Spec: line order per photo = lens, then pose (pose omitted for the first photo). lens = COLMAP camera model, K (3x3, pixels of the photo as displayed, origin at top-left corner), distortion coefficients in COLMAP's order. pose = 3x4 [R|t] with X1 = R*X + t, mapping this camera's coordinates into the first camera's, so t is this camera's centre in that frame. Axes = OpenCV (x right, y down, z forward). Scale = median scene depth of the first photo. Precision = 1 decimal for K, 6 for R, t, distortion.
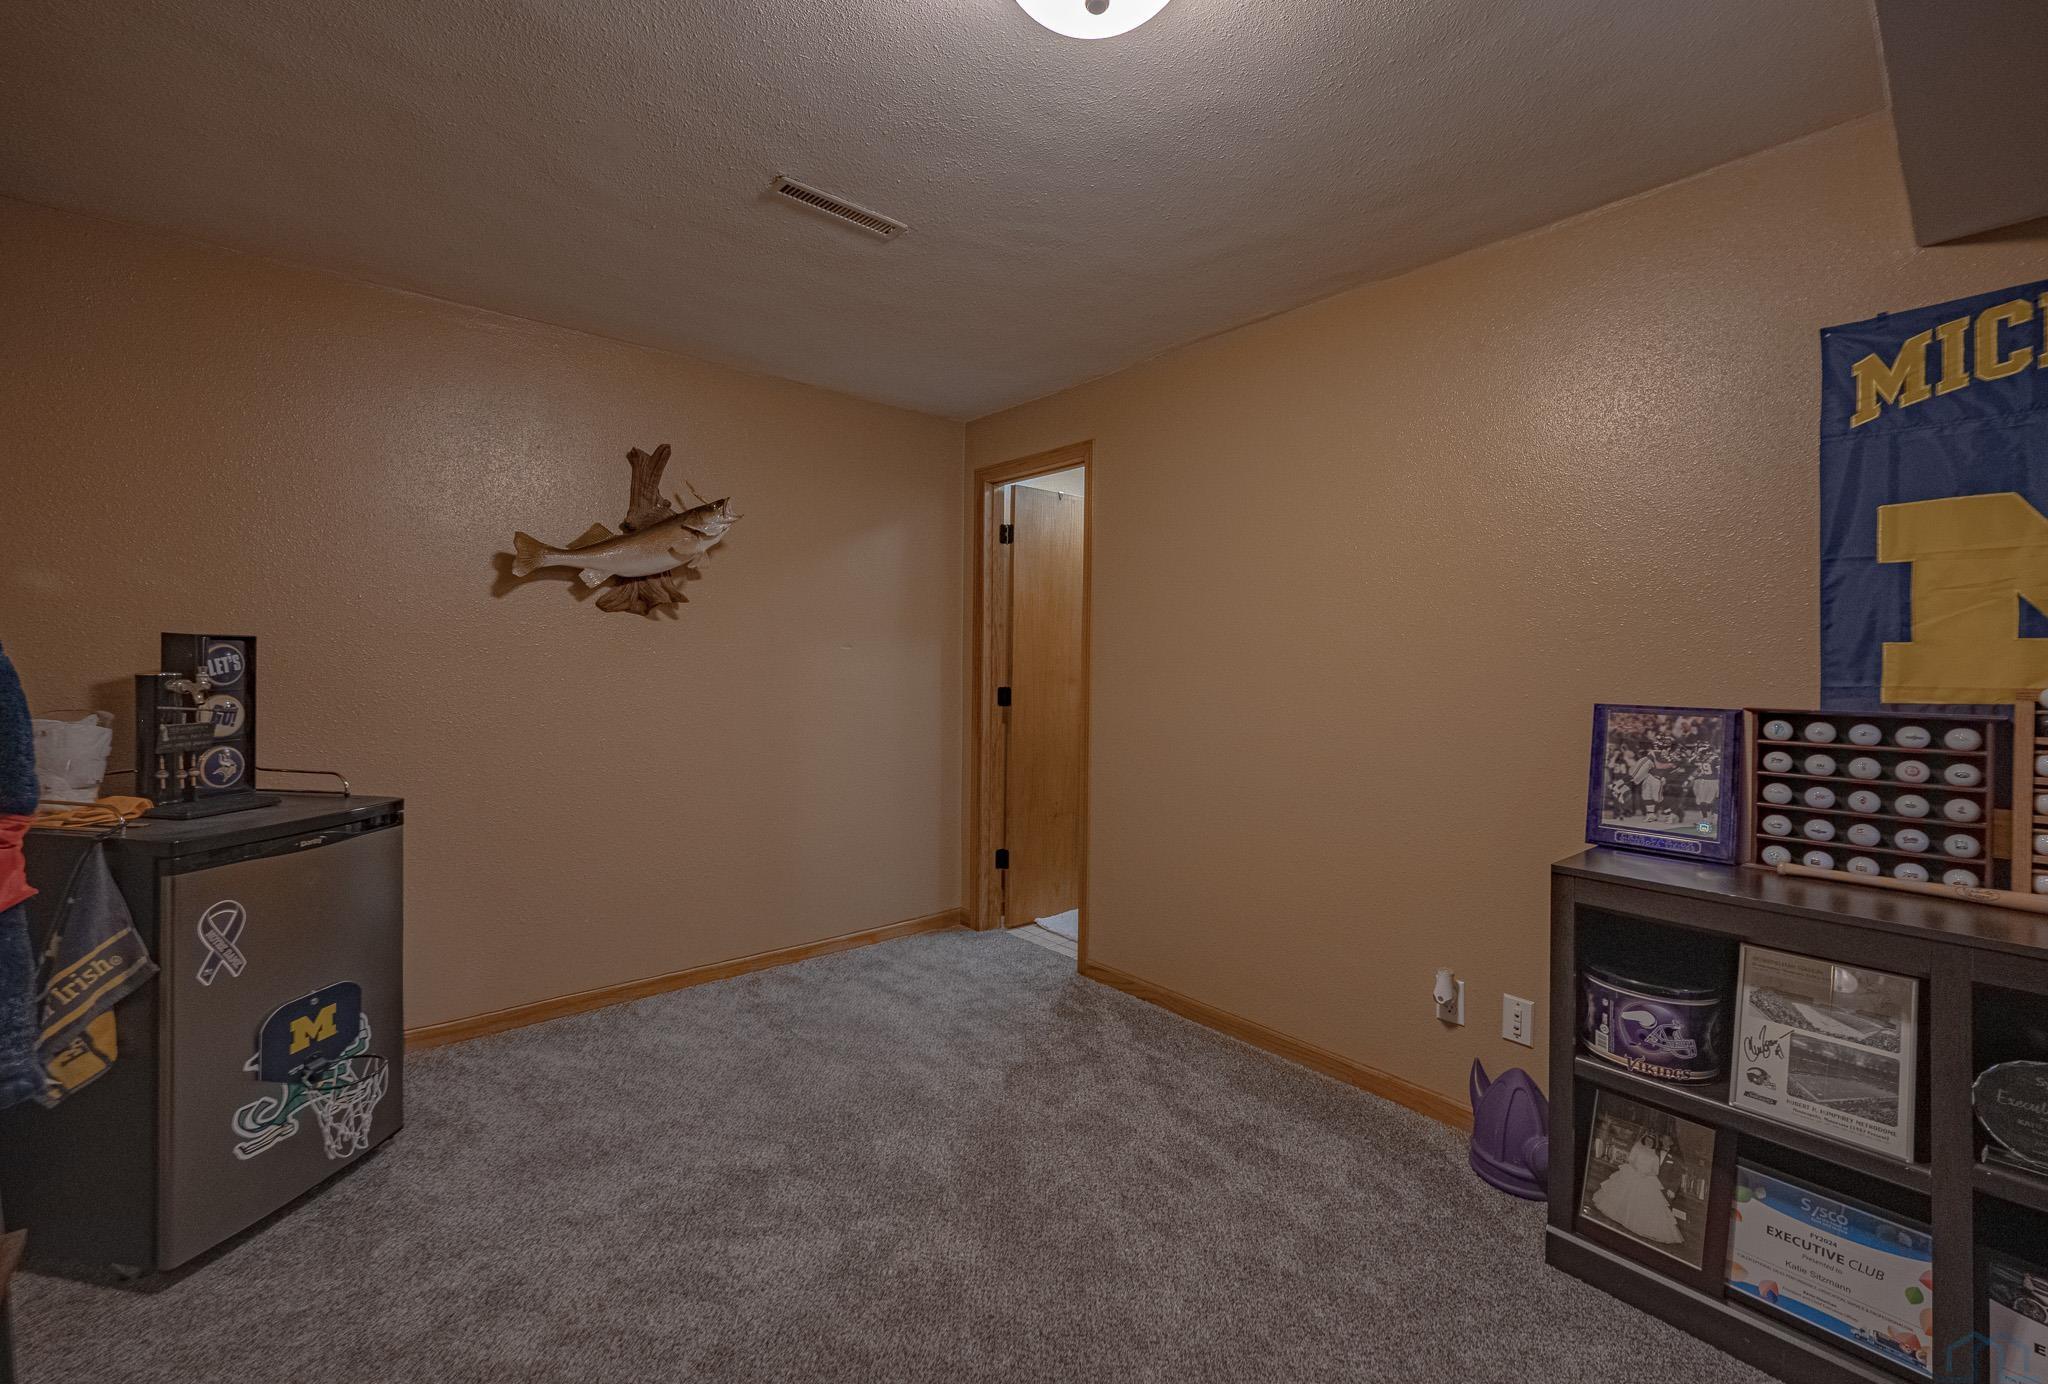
lens RADIAL K [[844.9, 0, 1007.6], [0, 844.9, 657.8], [0, 0, 1]] dist [0.001931, -0.000049]
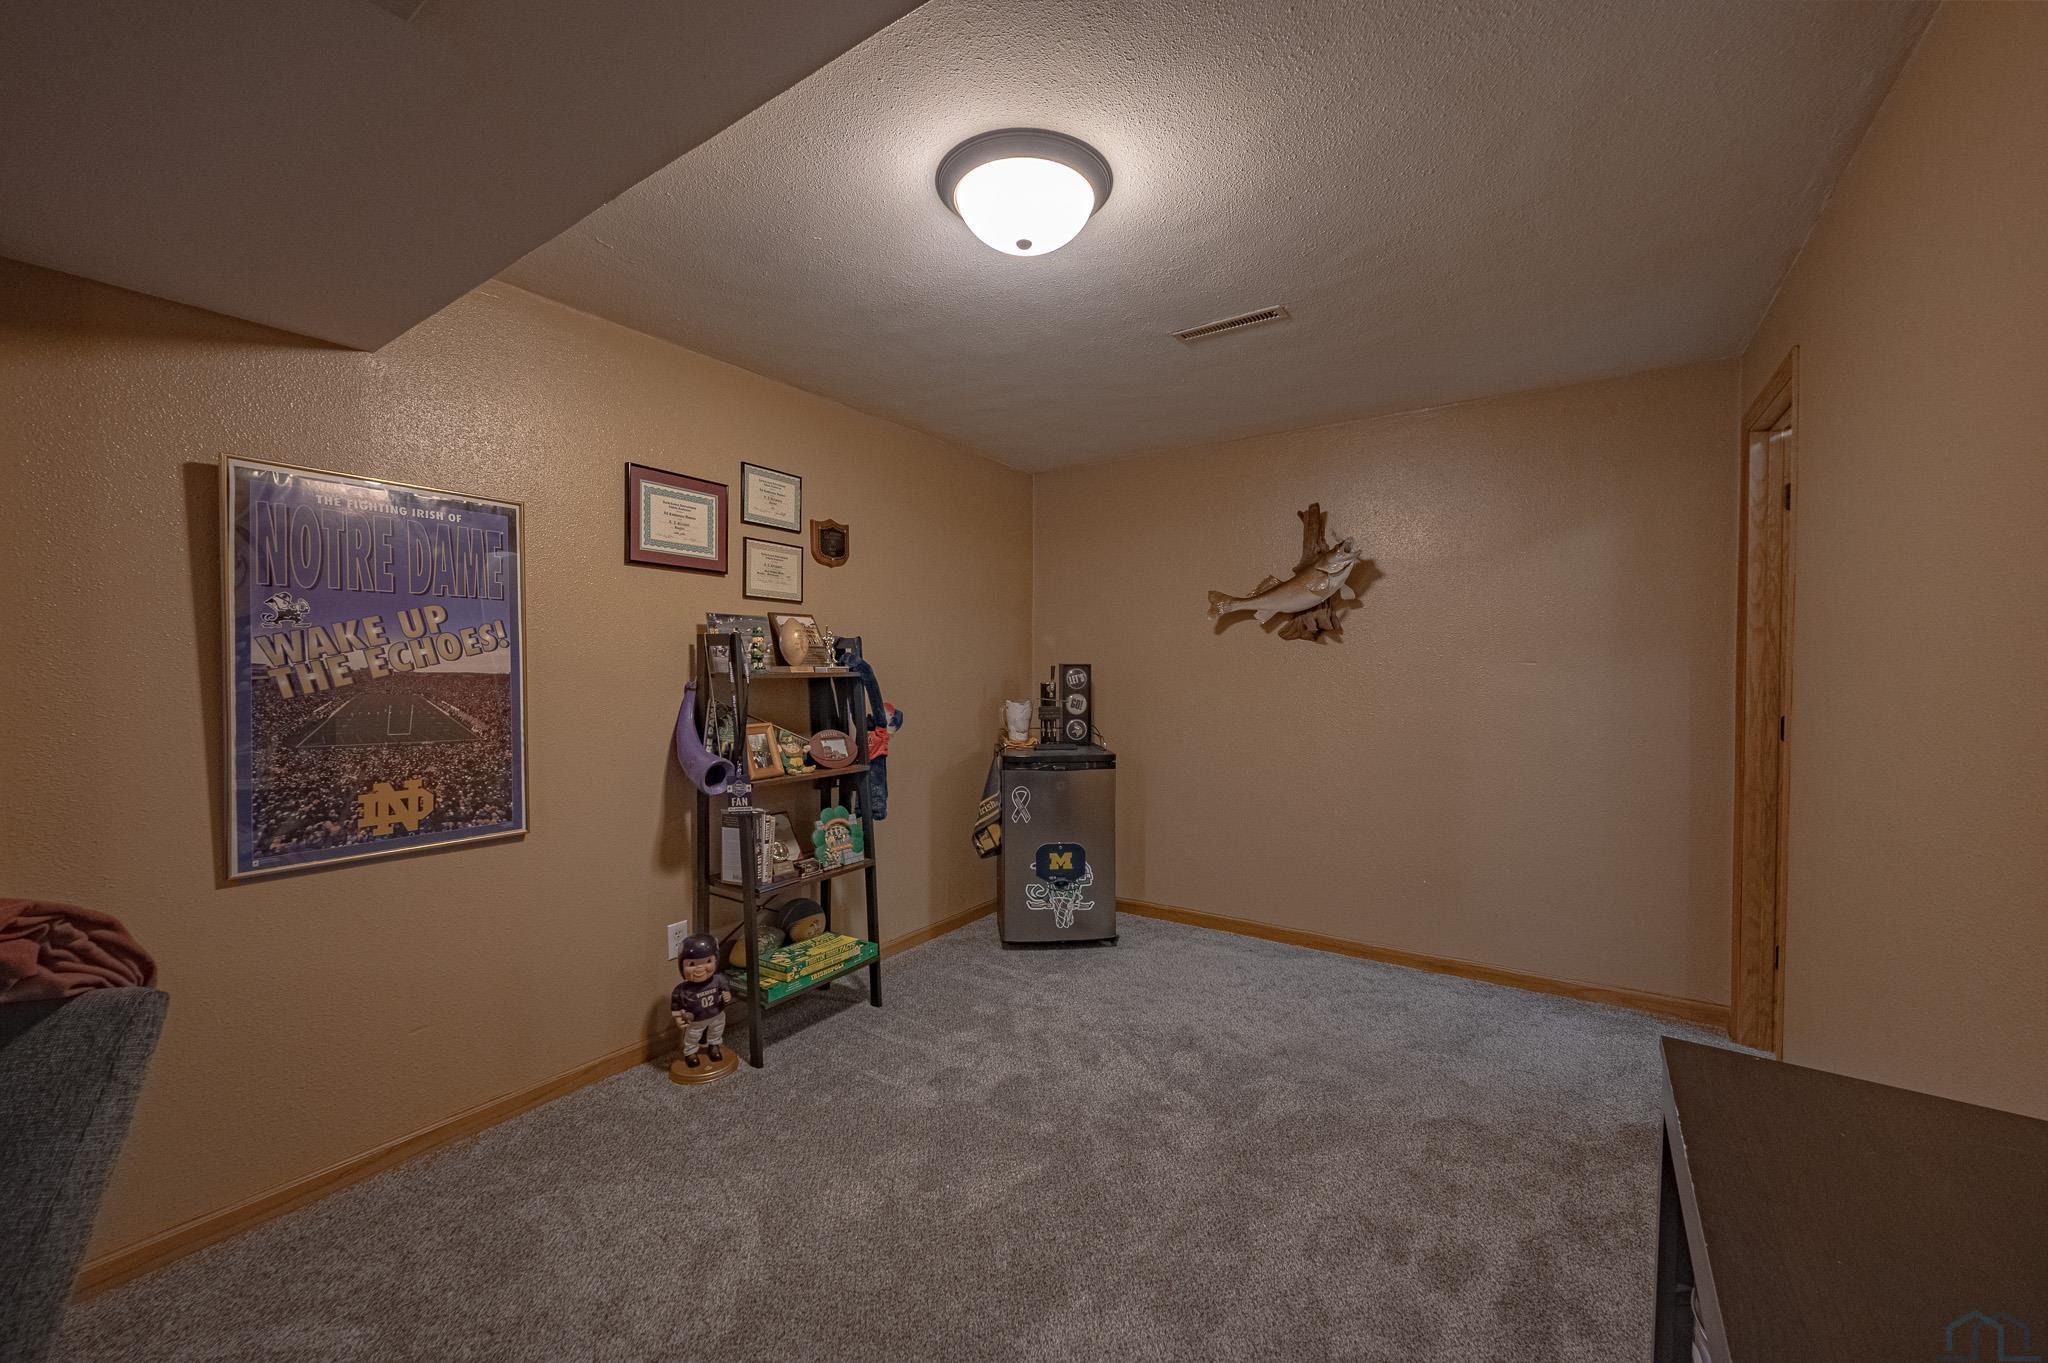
lens RADIAL K [[806.0, 0, 1024.6], [0, 806.0, 685.8], [0, 0, 1]] dist [-0.001190, -0.000058]
pose [[0.267971, 0.009789, -0.963377, 0.873198], [0.002247, 0.999939, 0.010785, 0.004147], [0.963424, -0.005054, 0.267933, 0.366414]]
